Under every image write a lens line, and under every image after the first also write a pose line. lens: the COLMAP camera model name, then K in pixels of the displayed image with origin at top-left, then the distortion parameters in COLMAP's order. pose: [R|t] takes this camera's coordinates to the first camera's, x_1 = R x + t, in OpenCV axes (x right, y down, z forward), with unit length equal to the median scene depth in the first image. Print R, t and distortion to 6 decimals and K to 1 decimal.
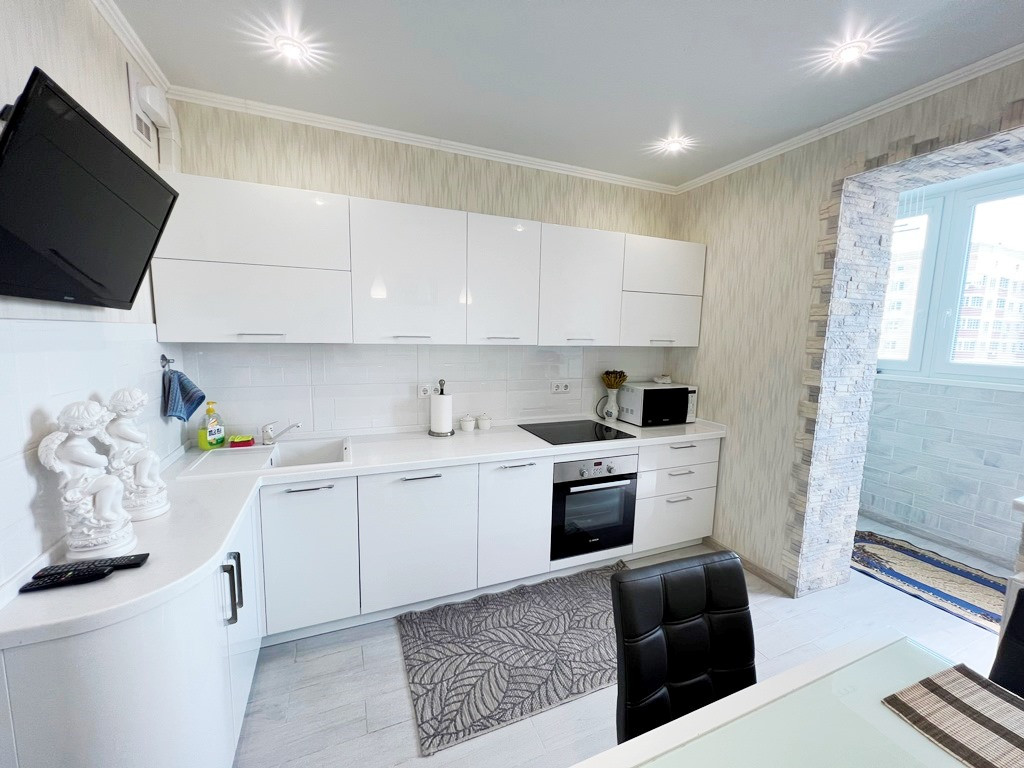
lens RADIAL K [[412.9, 0, 512.0], [0, 412.9, 384.0], [0, 0, 1]] dist [-0.001473, -0.000094]
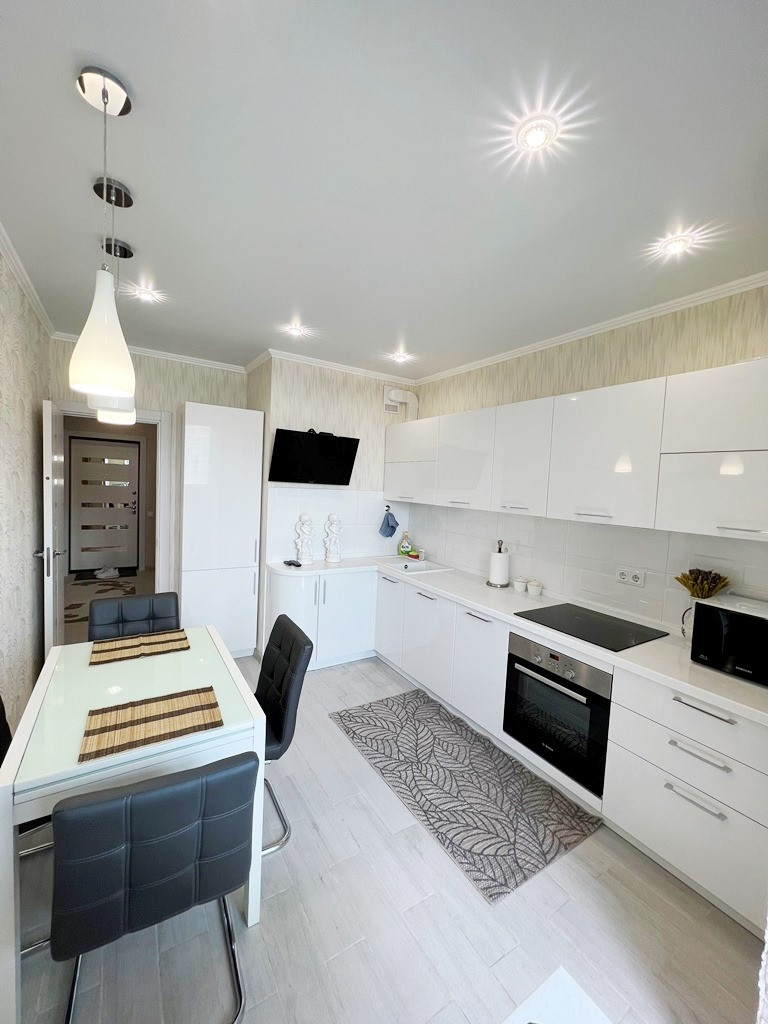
lens RADIAL K [[412.9, 0, 384.0], [0, 412.9, 512.0], [0, 0, 1]] dist [-0.001473, -0.000094]
pose [[0.164818, 0.054634, -0.984810, 0.981112], [-0.169529, 0.985175, 0.026282, -0.067272], [0.971645, 0.162623, 0.171636, 0.455951]]
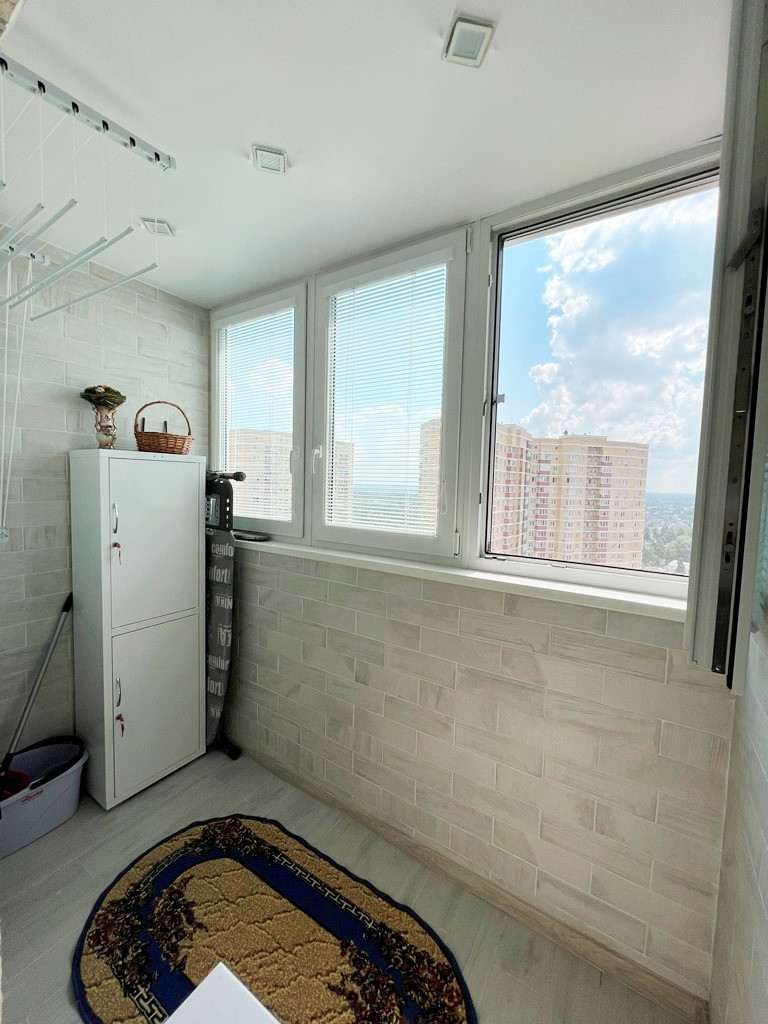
lens RADIAL K [[412.9, 0, 384.0], [0, 412.9, 512.0], [0, 0, 1]] dist [-0.001473, -0.000094]
pose [[0.825405, -0.039517, 0.563156, 1.467547], [0.066381, 0.997421, -0.027305, -0.092862], [-0.560624, 0.059921, 0.825900, 0.735533]]
